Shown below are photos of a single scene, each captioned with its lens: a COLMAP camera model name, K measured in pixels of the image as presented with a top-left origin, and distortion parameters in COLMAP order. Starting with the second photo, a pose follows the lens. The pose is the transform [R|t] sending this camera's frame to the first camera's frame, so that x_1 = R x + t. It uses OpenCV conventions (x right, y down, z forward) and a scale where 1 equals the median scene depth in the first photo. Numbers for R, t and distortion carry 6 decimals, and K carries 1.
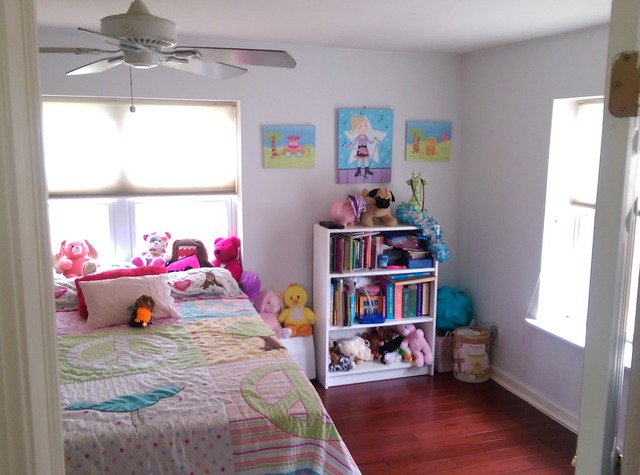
lens RADIAL K [[585.7, 0, 323.7], [0, 585.7, 239.5], [0, 0, 1]] dist [0.008507, 0.000000]
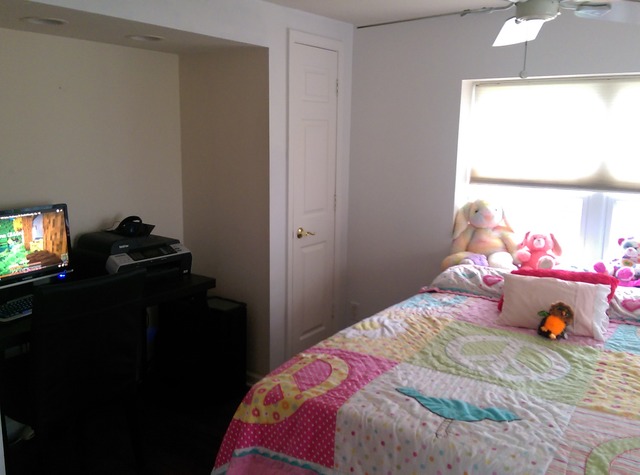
lens RADIAL K [[585.7, 0, 320.0], [0, 585.7, 231.6], [0, 0, 1]] dist [0.008507, 0.000000]
pose [[0.583713, 0.137018, -0.800316, 0.174876], [-0.149662, 0.986927, 0.059810, -0.005111], [0.798048, 0.084865, 0.596588, 0.236030]]
